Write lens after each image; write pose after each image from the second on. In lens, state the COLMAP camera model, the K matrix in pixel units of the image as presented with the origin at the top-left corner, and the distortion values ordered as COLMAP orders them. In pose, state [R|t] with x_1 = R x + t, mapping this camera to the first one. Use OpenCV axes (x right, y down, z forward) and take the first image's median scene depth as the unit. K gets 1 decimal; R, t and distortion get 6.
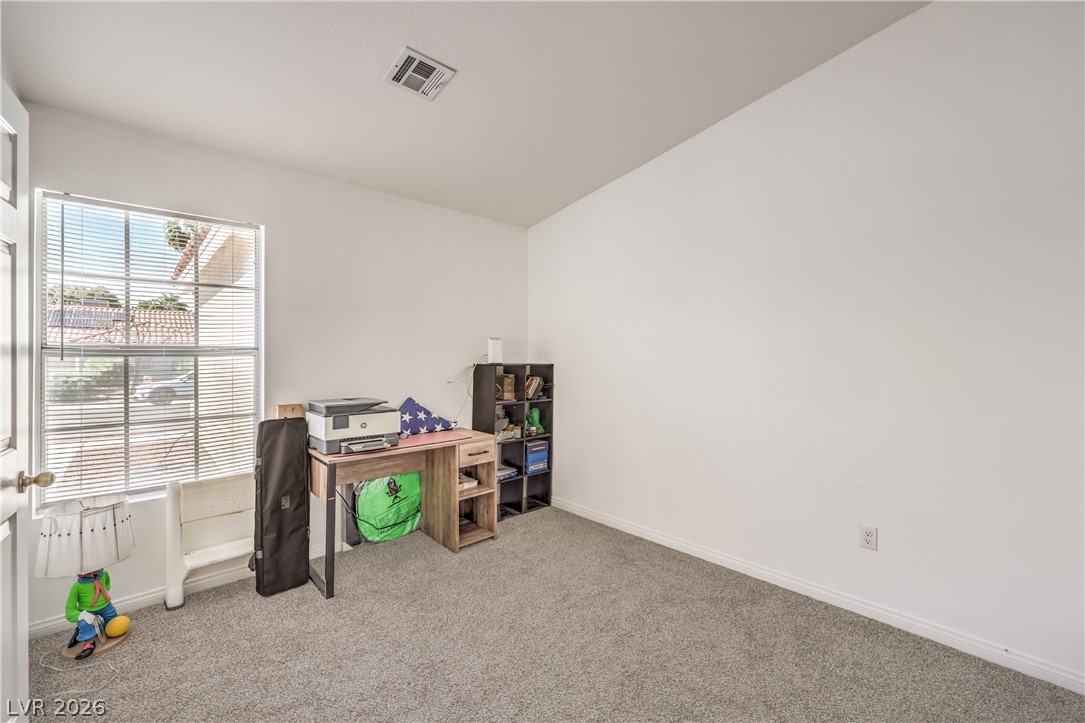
lens RADIAL K [[444.1, 0, 543.2], [0, 444.1, 356.5], [0, 0, 1]] dist [0.001148, 0.000040]
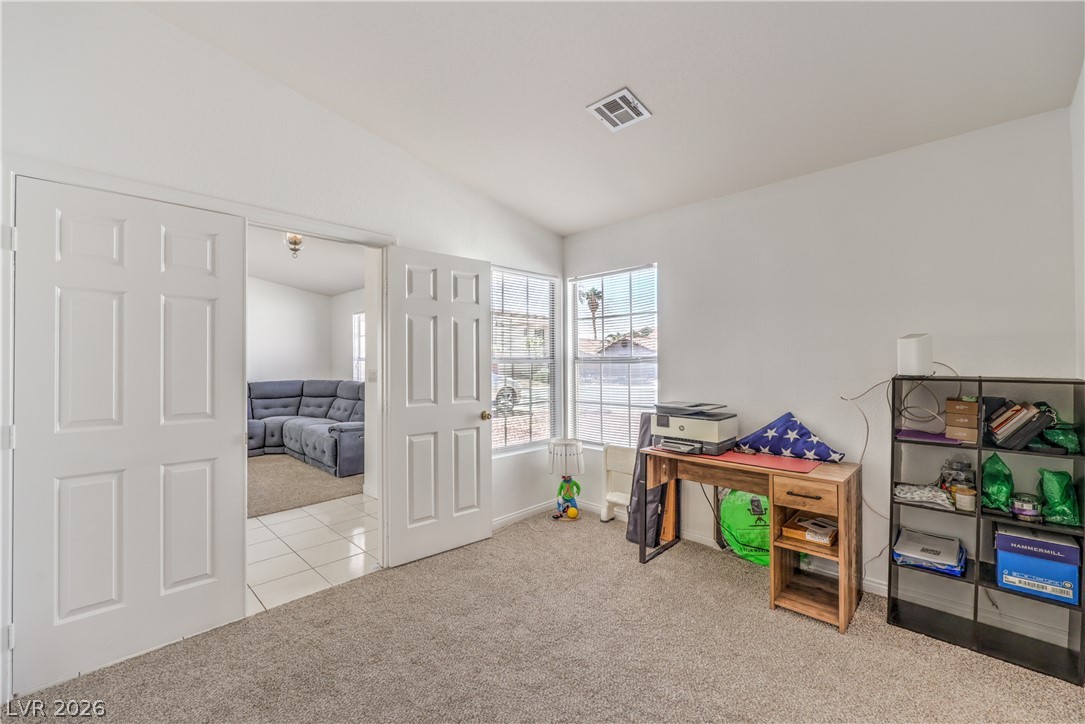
lens RADIAL K [[444.1, 0, 542.2], [0, 444.1, 360.7], [0, 0, 1]] dist [0.001148, 0.000040]
pose [[0.055664, -0.000106, -0.998450, 0.577269], [0.004923, 0.999988, 0.000168, -0.009485], [0.998437, -0.004925, 0.055664, 0.533123]]
